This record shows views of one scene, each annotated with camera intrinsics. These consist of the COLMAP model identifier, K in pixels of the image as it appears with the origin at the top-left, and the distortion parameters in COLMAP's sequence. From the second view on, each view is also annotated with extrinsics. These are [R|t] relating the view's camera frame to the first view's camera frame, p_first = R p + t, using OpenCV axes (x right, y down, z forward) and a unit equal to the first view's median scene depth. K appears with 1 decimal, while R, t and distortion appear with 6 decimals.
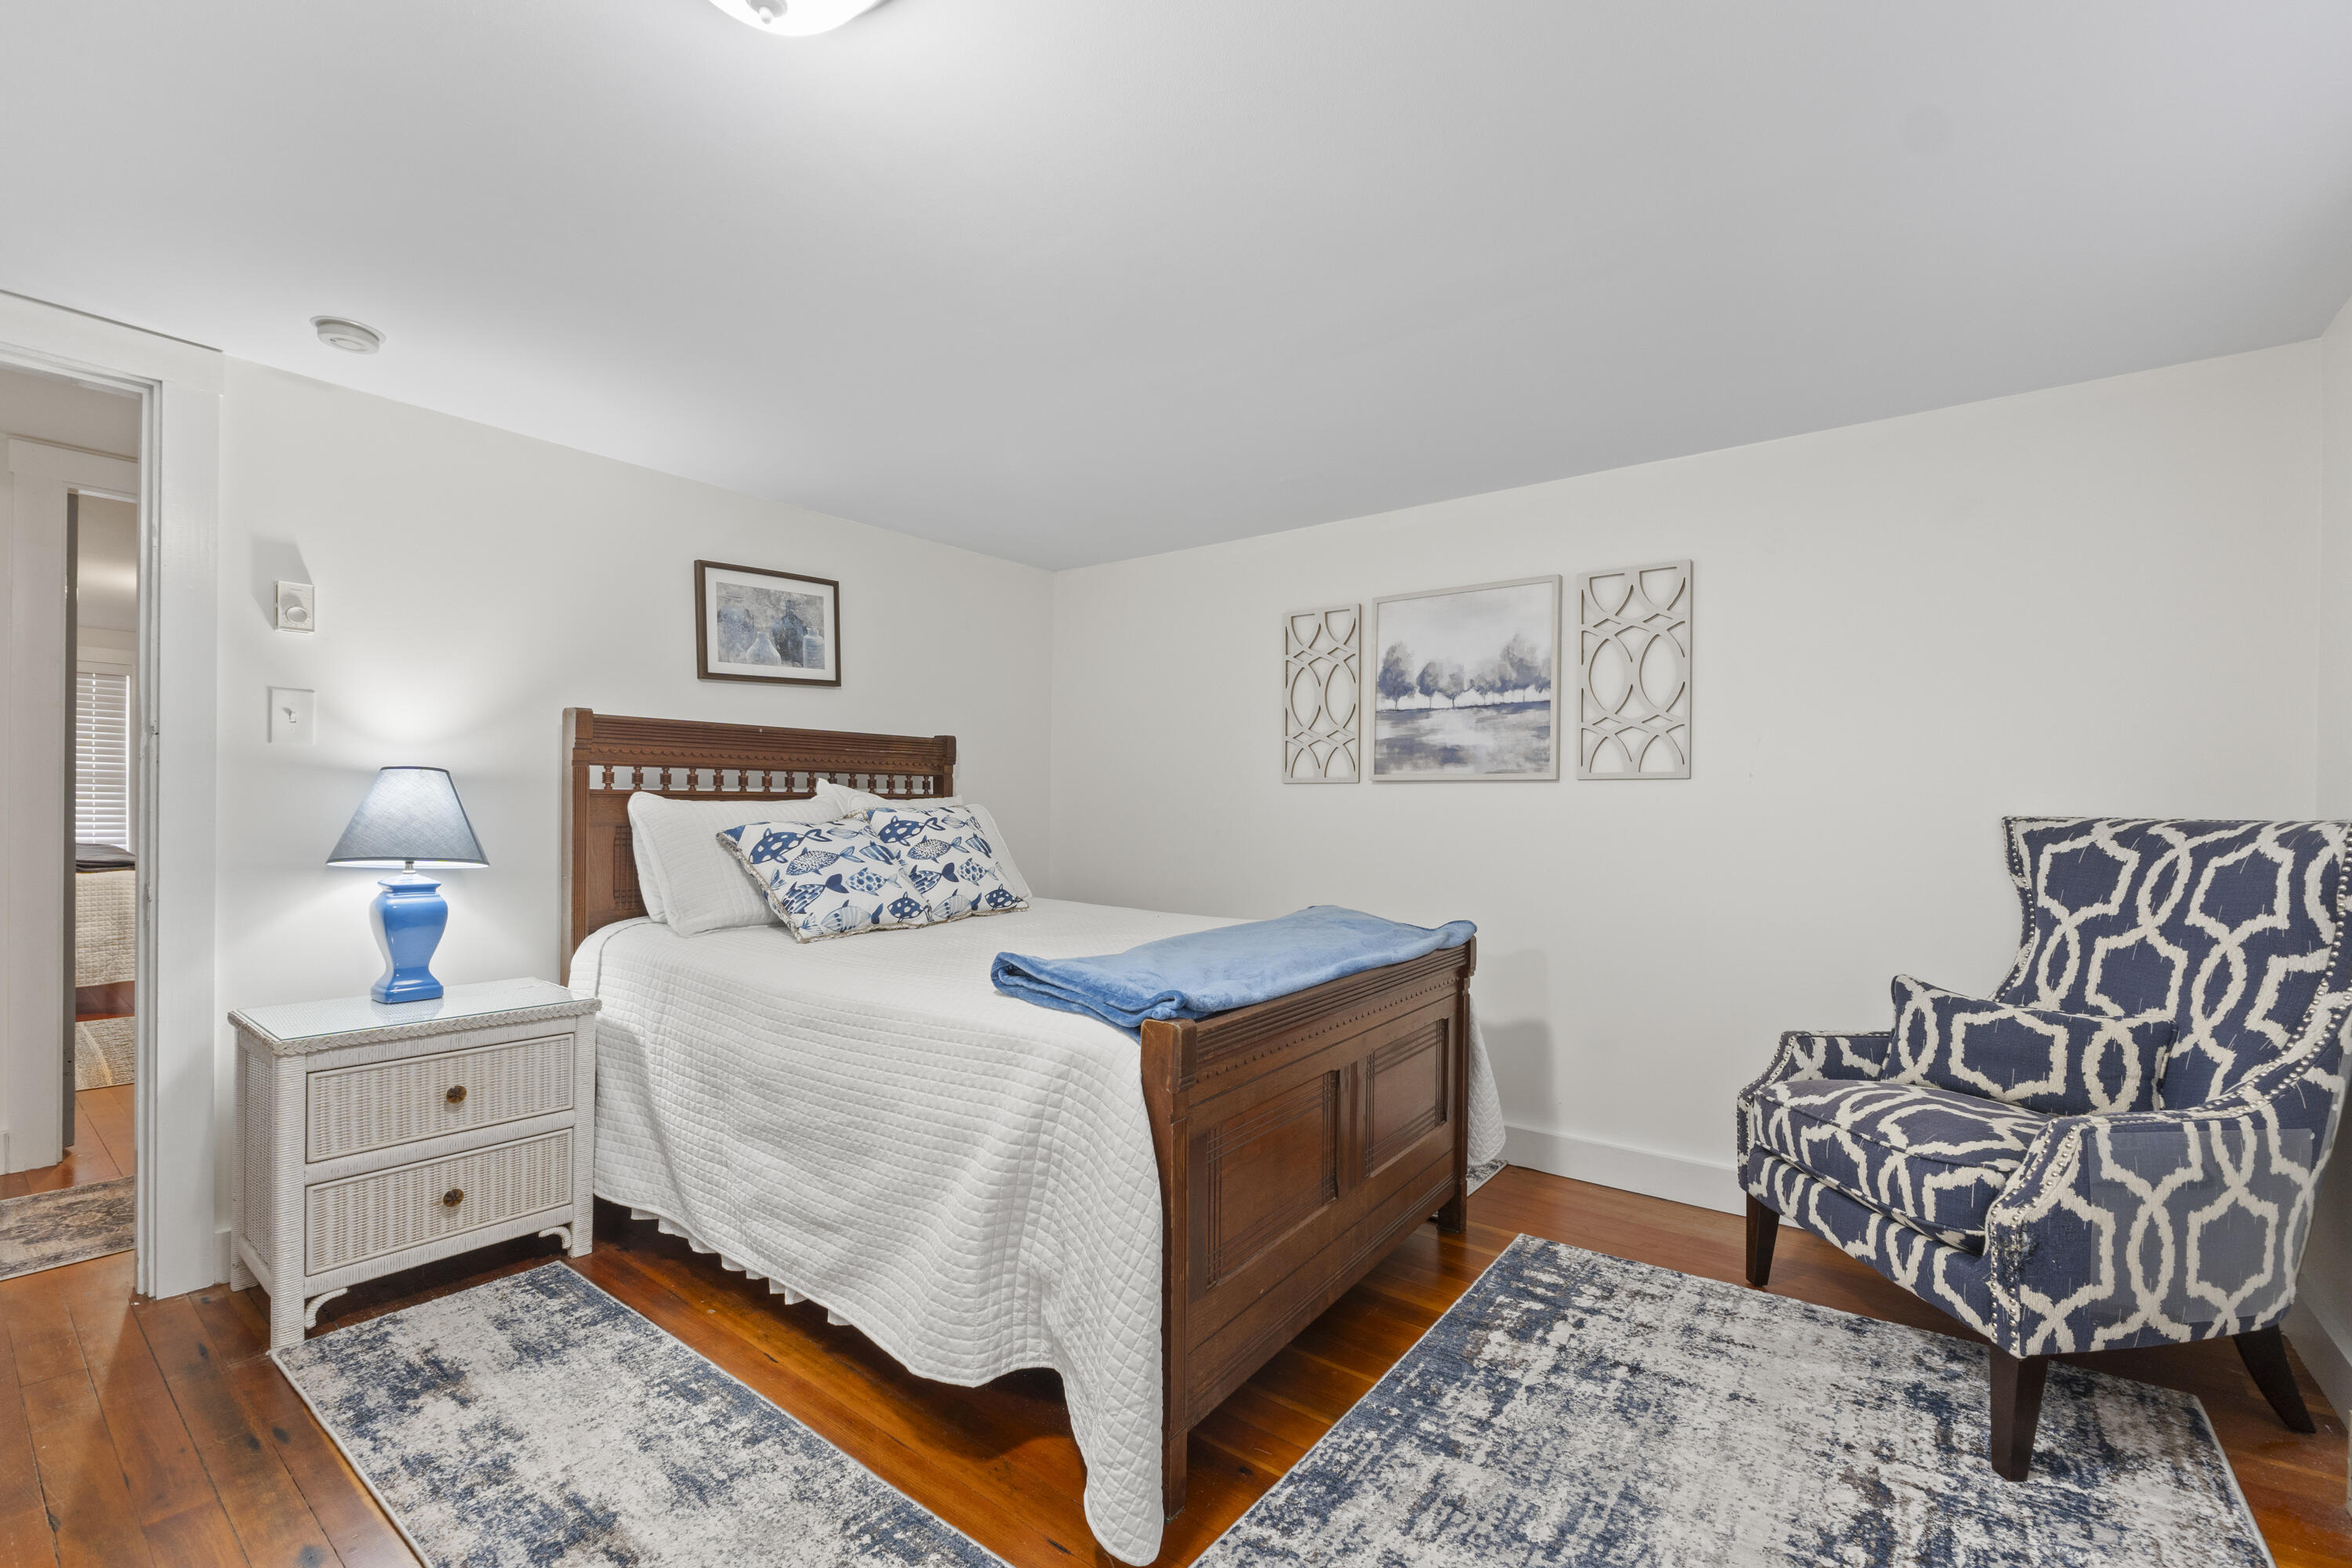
lens RADIAL K [[1010.2, 0, 1169.7], [0, 1010.2, 802.6], [0, 0, 1]] dist [-0.007314, -0.000127]
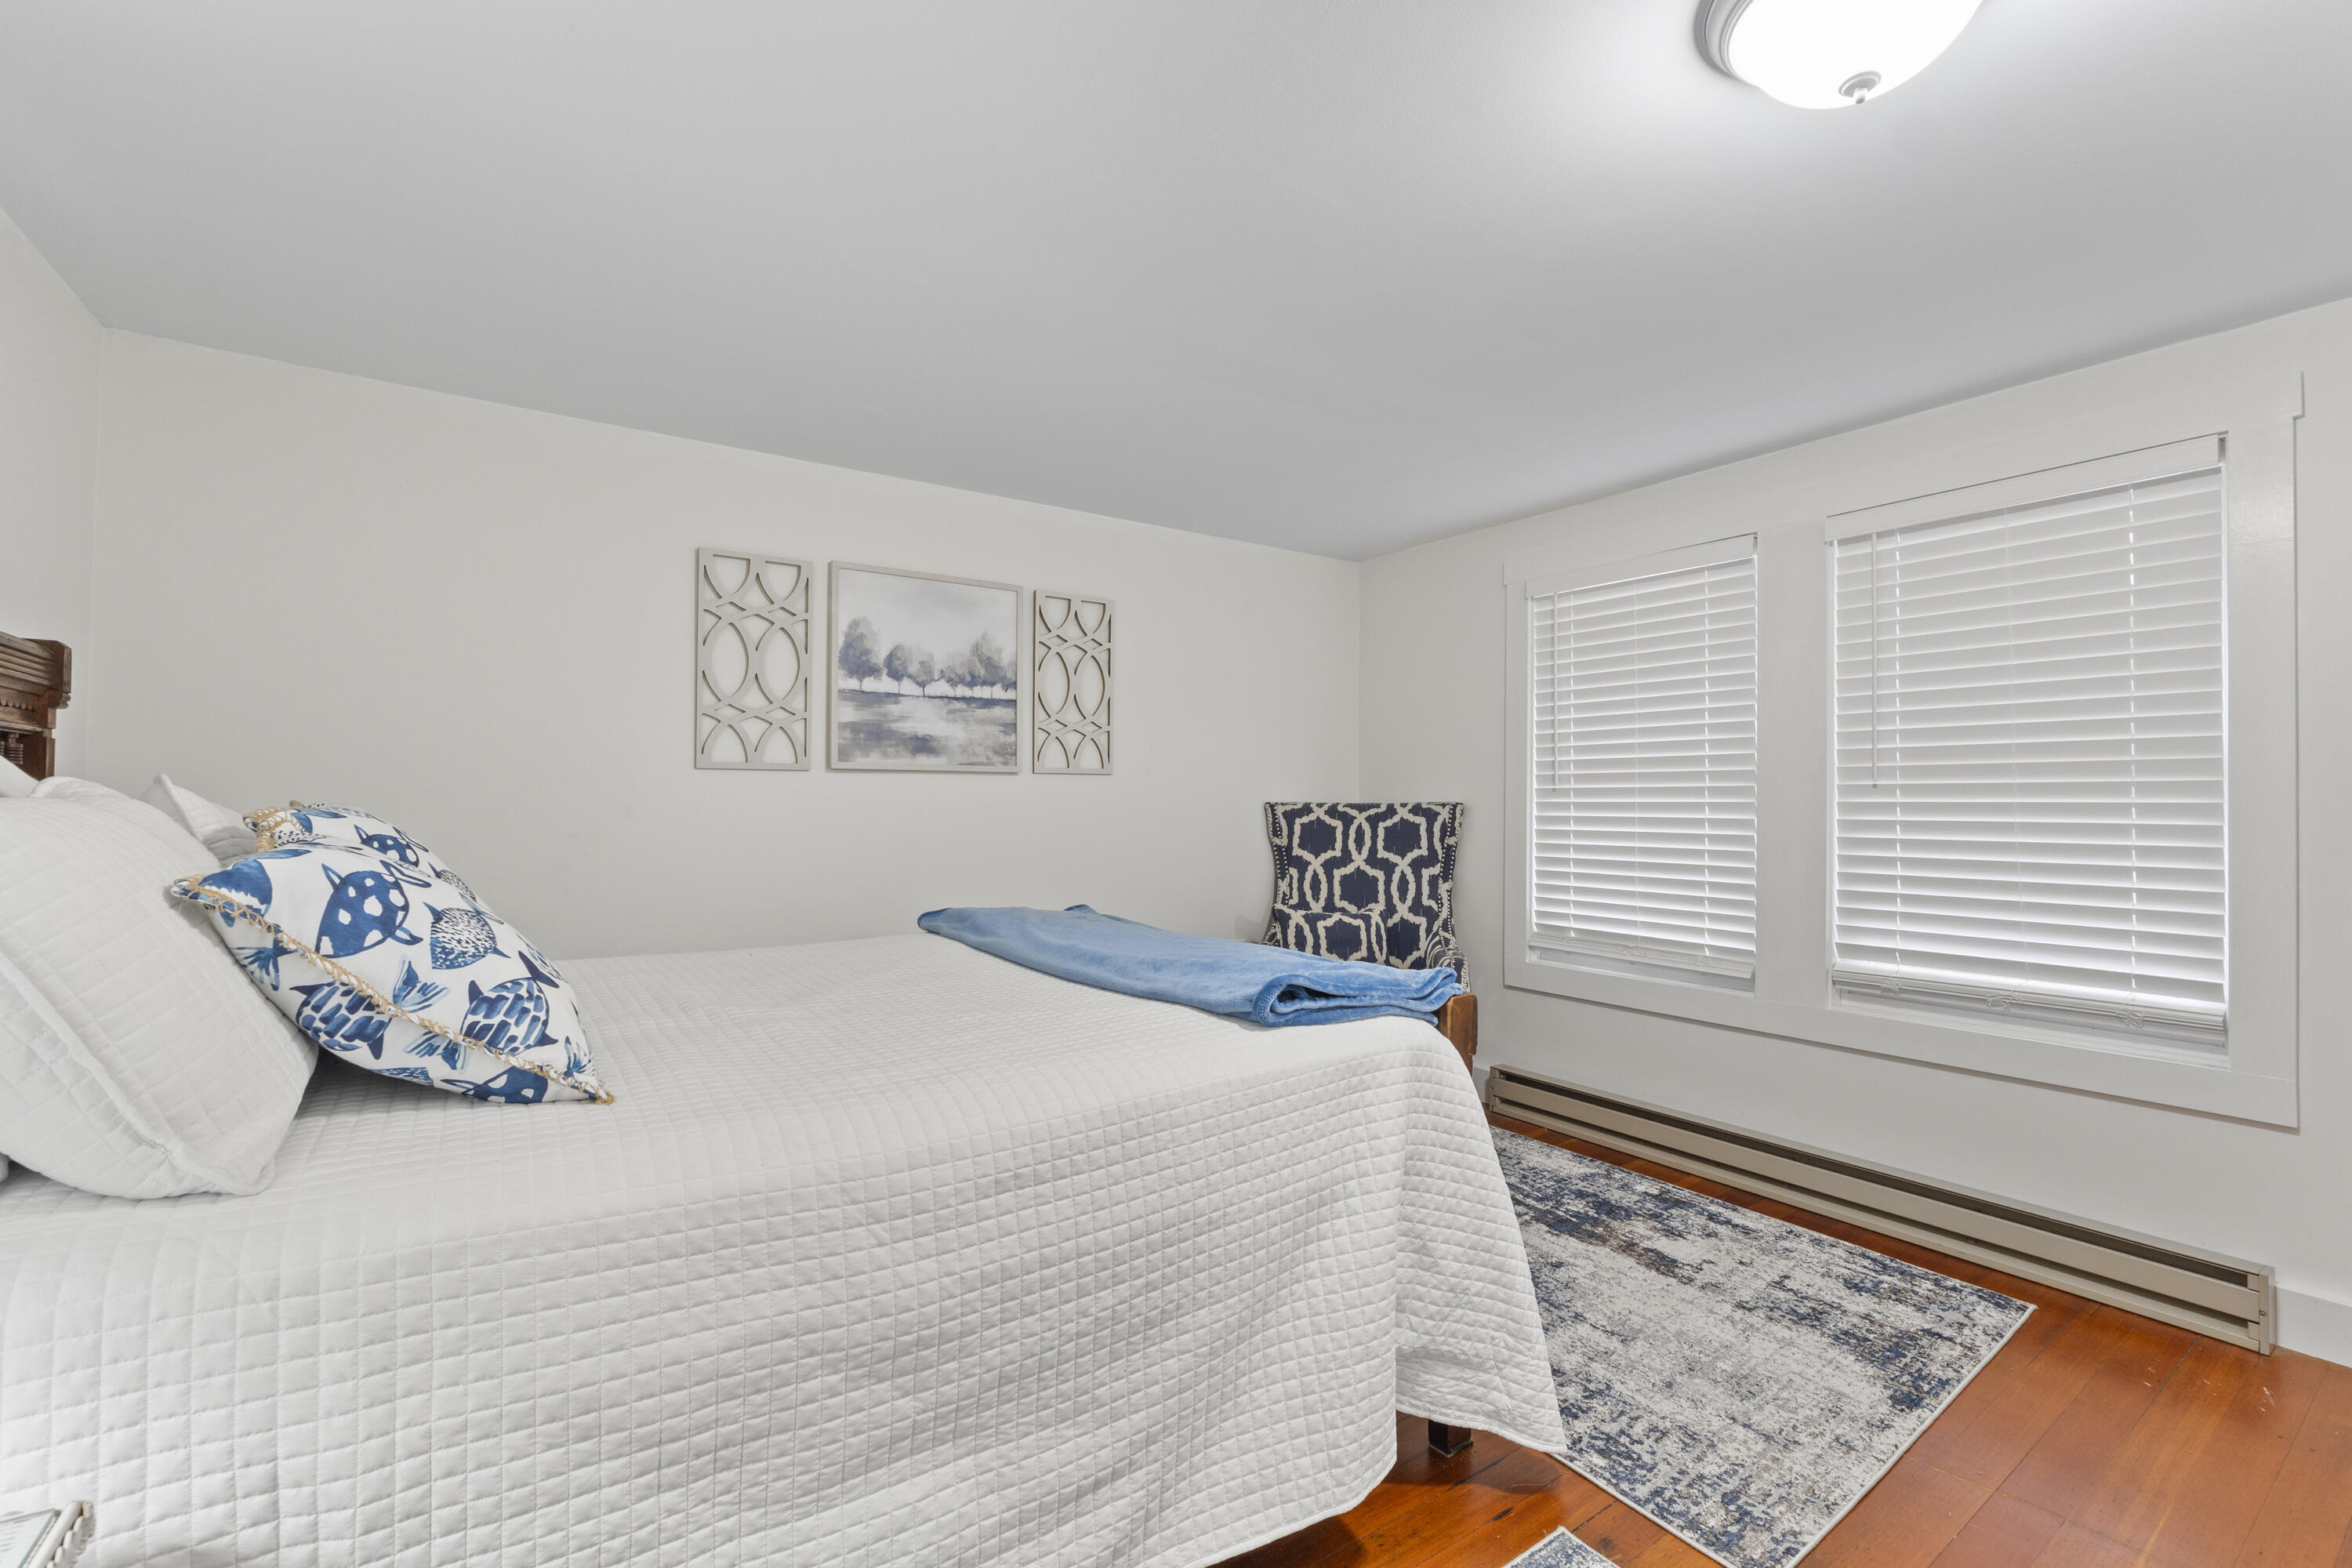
lens RADIAL K [[1010.2, 0, 1184.1], [0, 1010.2, 777.4], [0, 0, 1]] dist [-0.007314, -0.000127]
pose [[0.293947, 0.013210, 0.955730, -0.640917], [-0.002032, 0.999911, -0.013196, -0.003863], [-0.955819, 0.001937, 0.293948, 0.533333]]
